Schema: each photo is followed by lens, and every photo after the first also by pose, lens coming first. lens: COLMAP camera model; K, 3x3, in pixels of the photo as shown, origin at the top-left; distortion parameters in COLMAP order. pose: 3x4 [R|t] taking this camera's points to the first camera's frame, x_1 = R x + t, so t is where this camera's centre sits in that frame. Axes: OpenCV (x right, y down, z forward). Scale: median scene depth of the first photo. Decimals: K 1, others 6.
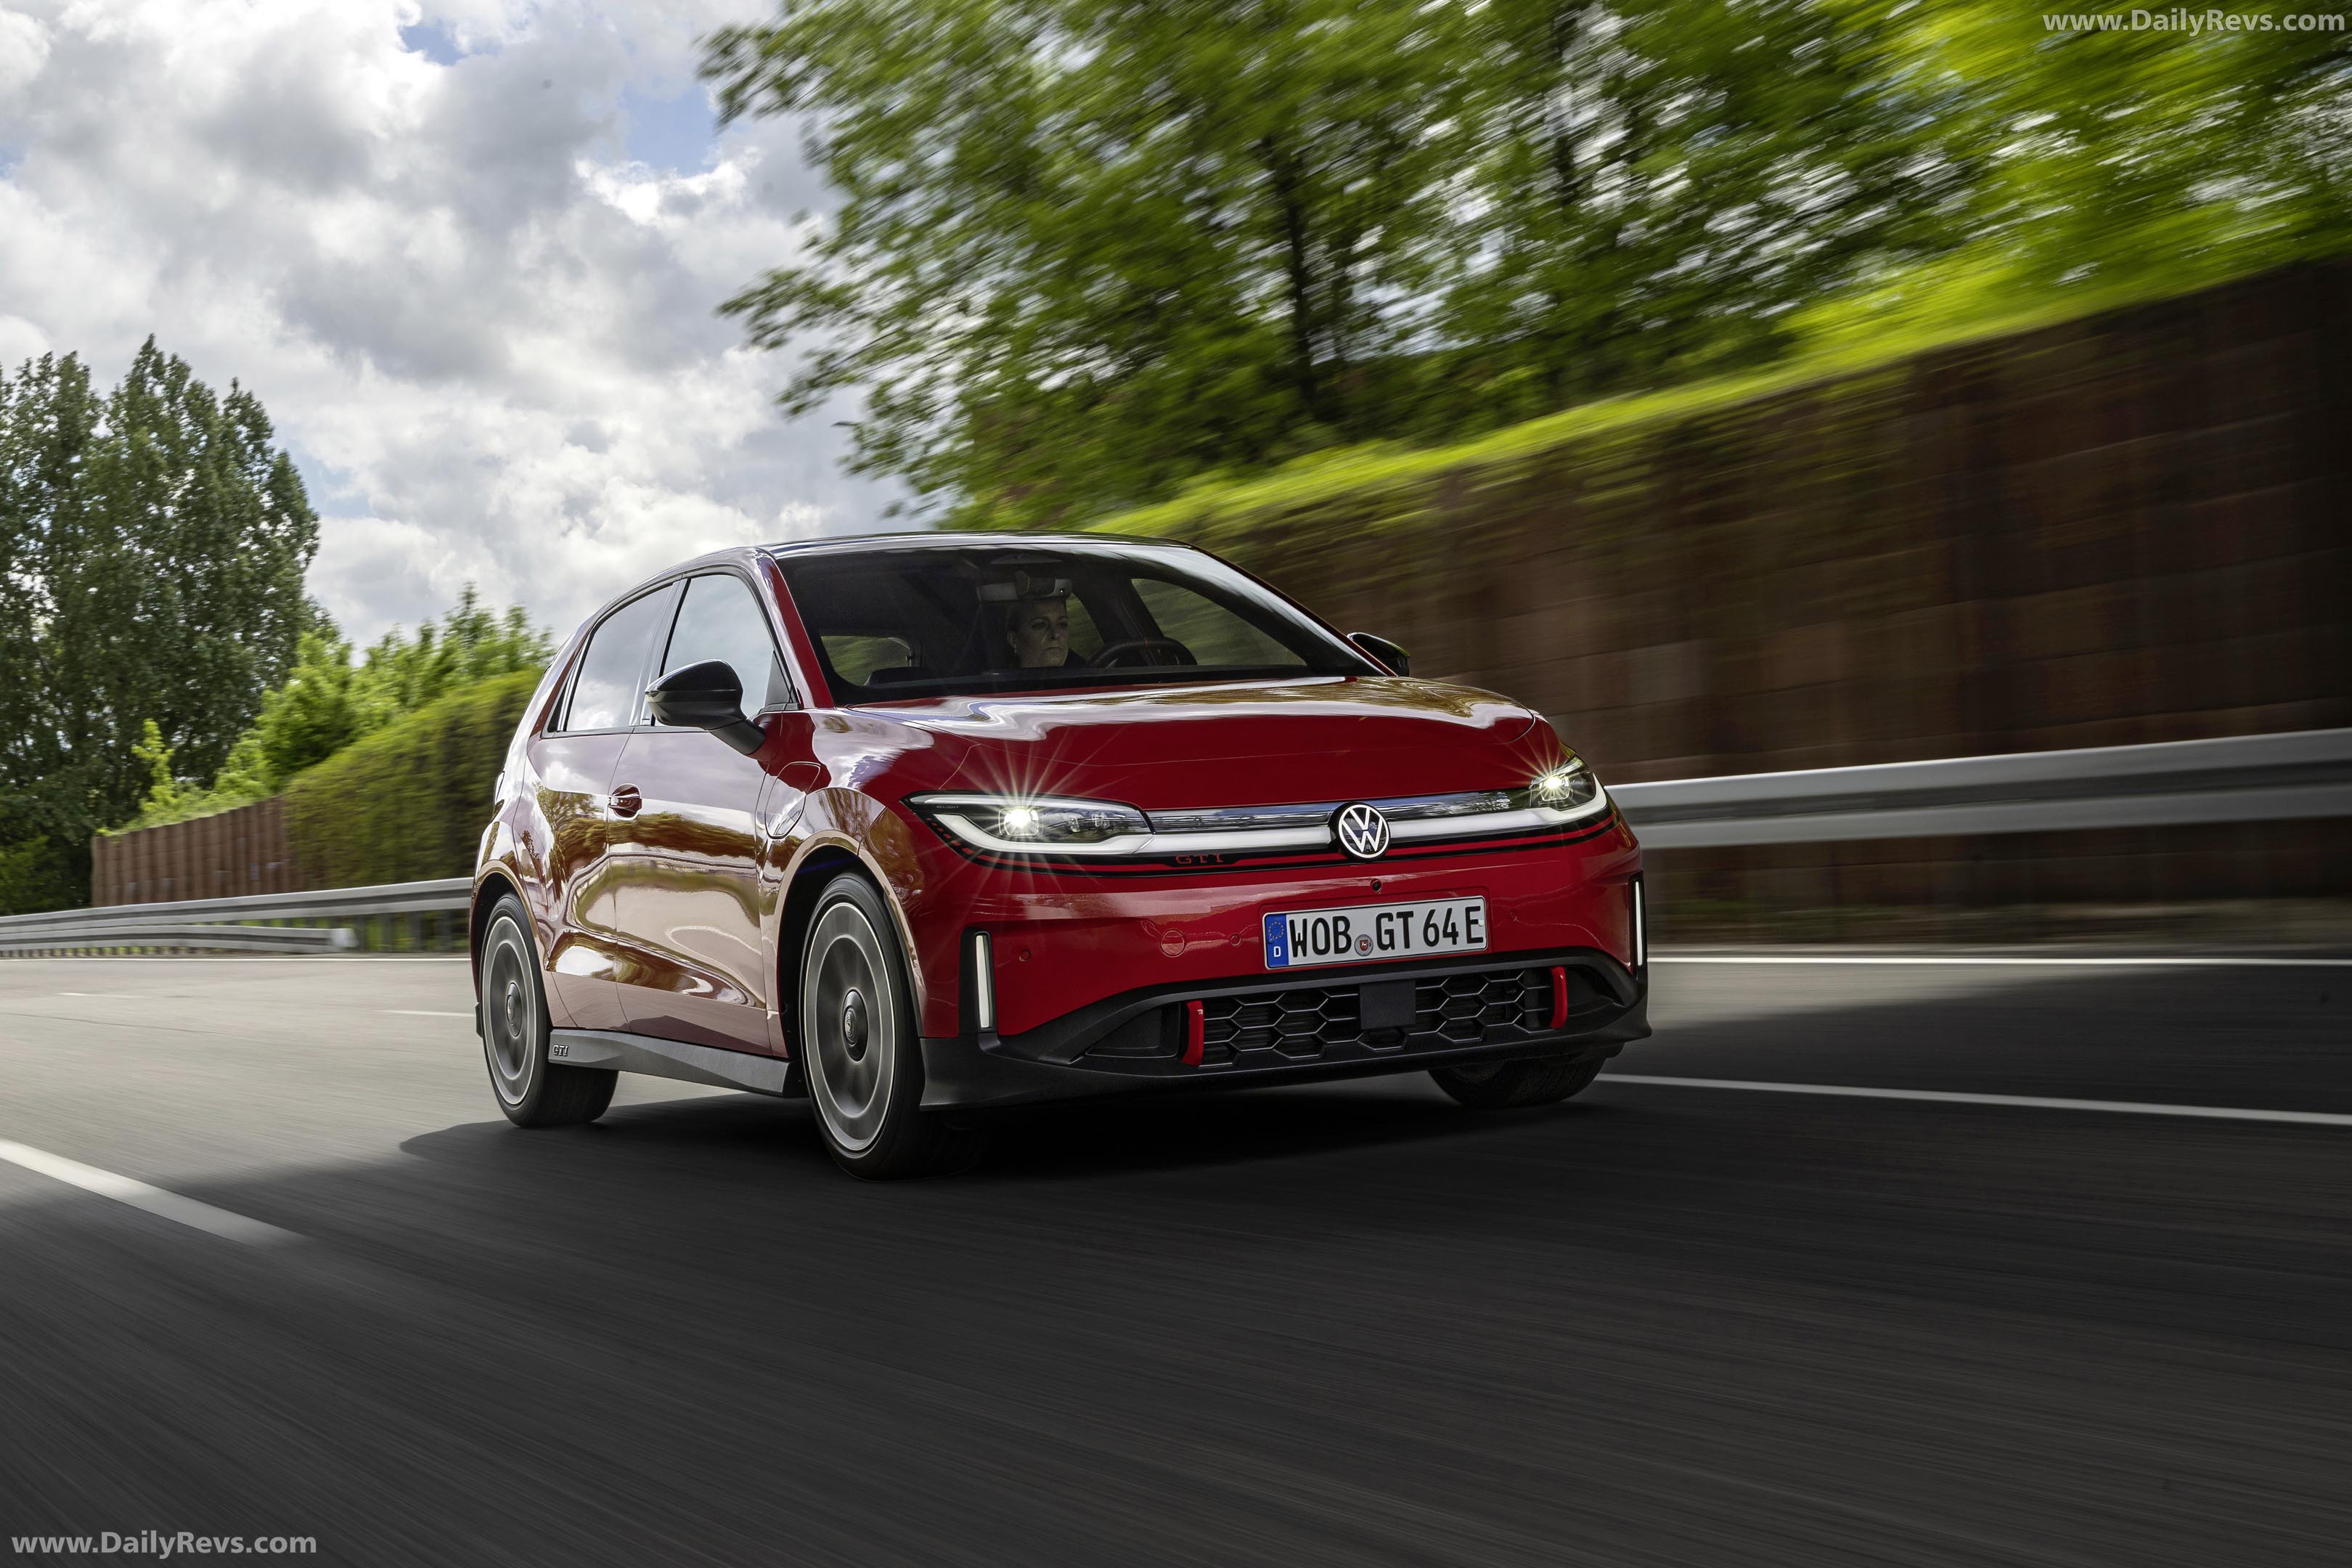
lens RADIAL K [[3472.3, 0, 1176.0], [0, 3472.3, 784.0], [0, 0, 1]] dist [0.077005, 0.025666]
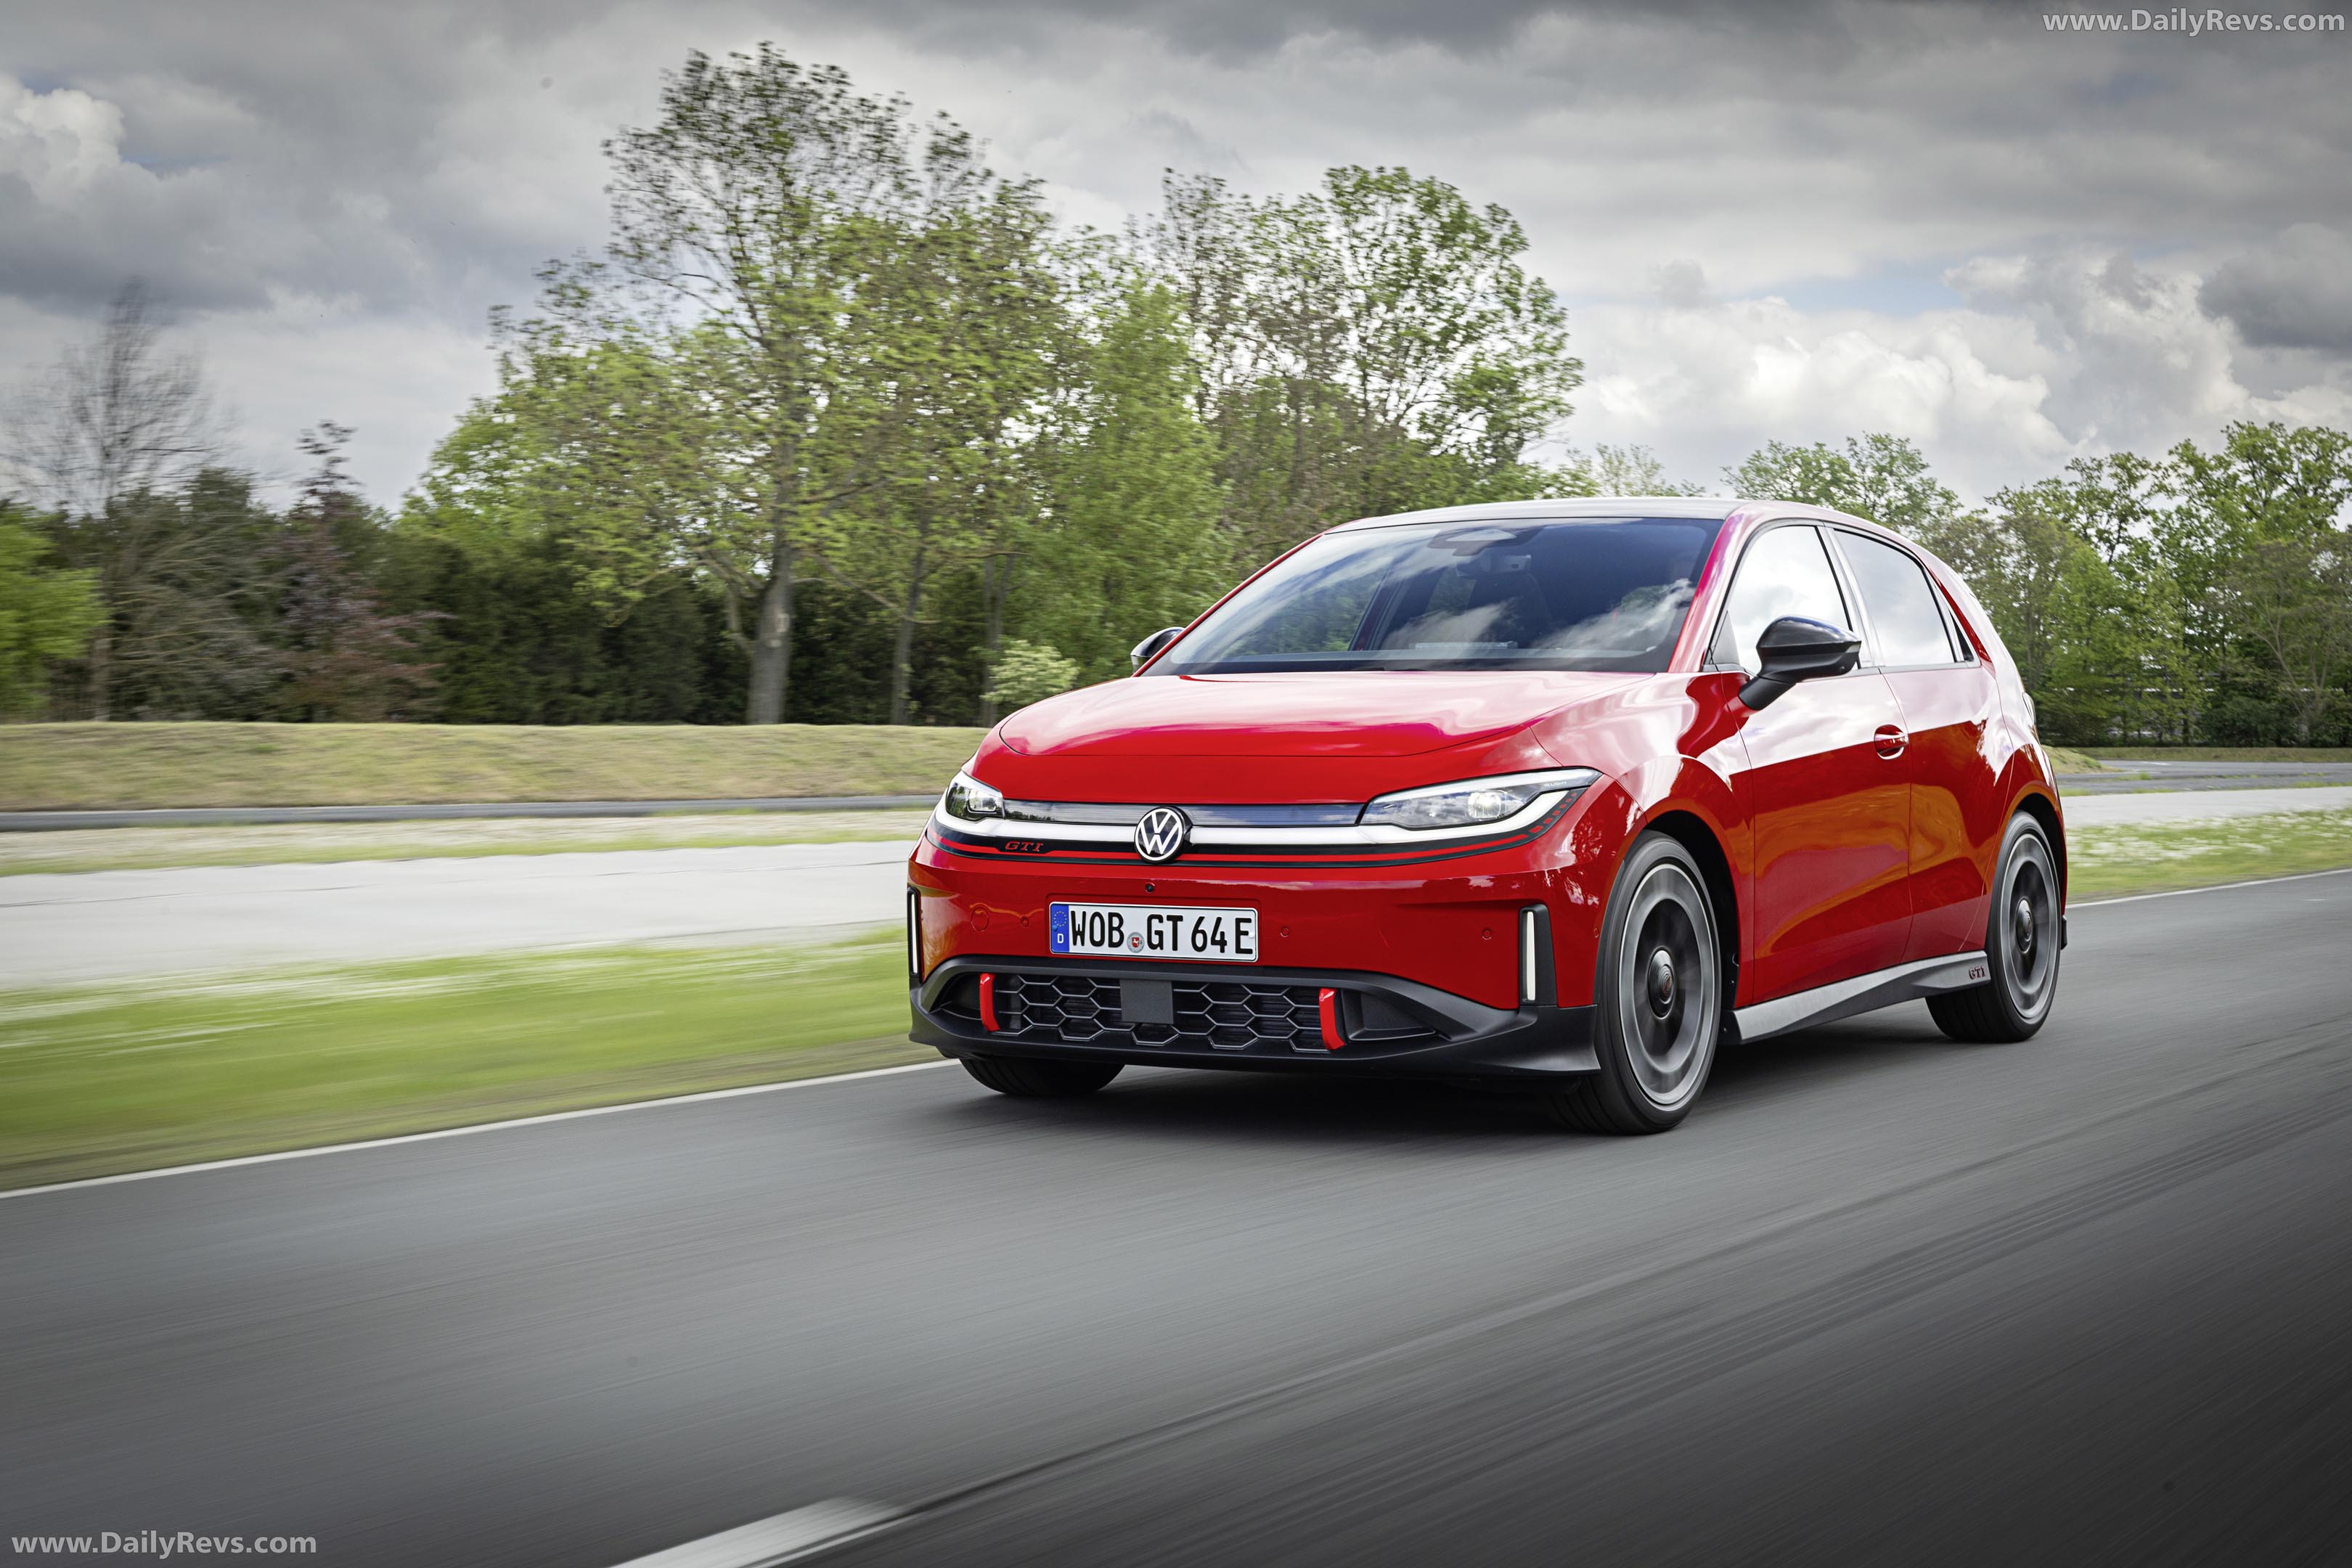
lens RADIAL K [[3360.2, 0, 1176.0], [0, 3360.2, 784.0], [0, 0, 1]] dist [0.034164, 0.016098]
pose [[0.530862, 0.080492, -0.843627, 0.912131], [-0.024901, 0.996531, 0.079411, -0.082227], [0.847092, -0.021150, 0.531025, 0.469867]]
